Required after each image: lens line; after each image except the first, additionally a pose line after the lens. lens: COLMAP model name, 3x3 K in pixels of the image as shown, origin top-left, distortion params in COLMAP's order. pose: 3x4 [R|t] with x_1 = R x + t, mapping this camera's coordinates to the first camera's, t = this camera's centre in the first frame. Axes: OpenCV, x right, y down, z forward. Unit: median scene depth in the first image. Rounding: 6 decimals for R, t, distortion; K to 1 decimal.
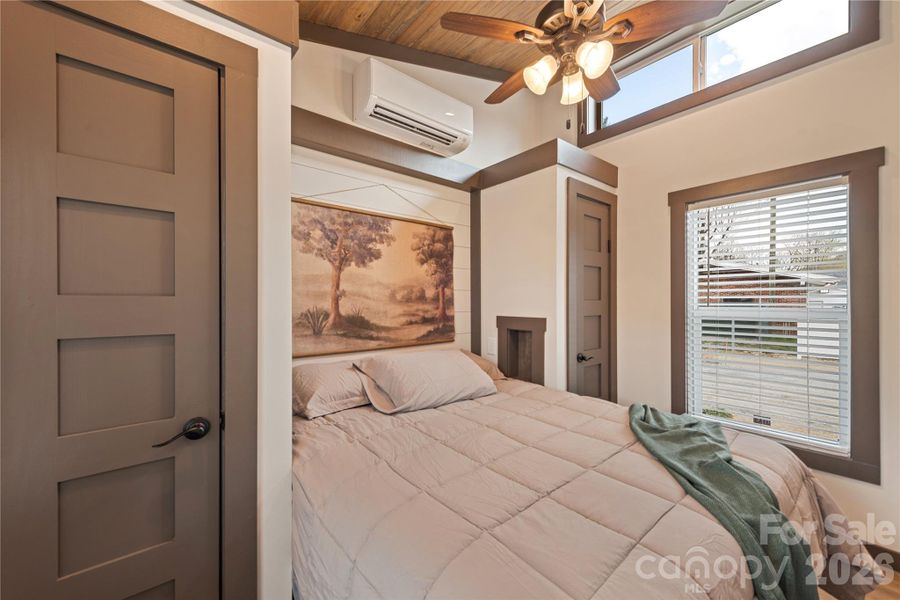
lens RADIAL K [[354.9, 0, 447.6], [0, 354.9, 299.4], [0, 0, 1]] dist [0.003960, -0.001152]
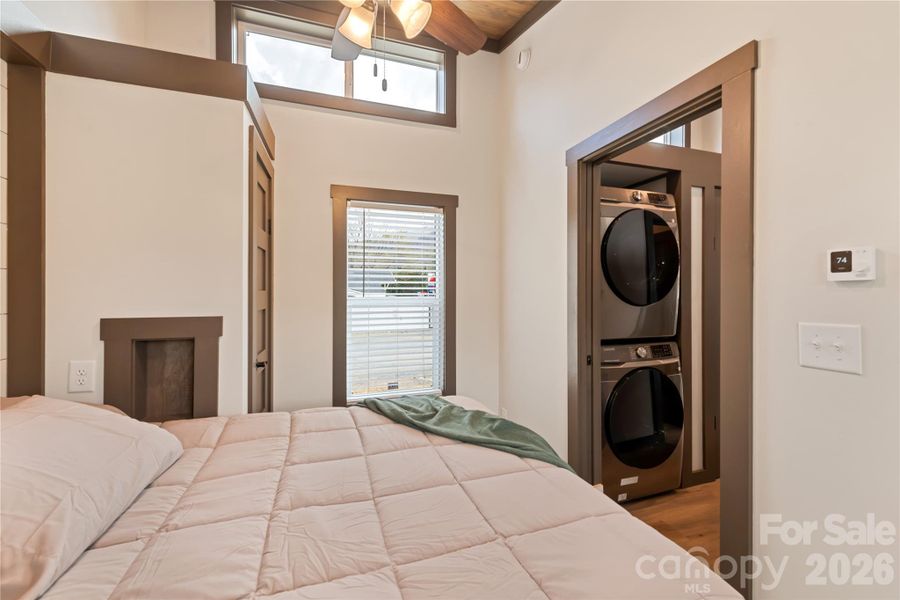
lens RADIAL K [[354.9, 0, 450.0], [0, 354.9, 290.4], [0, 0, 1]] dist [0.003960, -0.001152]
pose [[0.356014, 0.003250, 0.934475, -0.210629], [-0.003170, 0.999992, -0.002270, 0.002335], [-0.934475, -0.002154, 0.356022, 0.344786]]
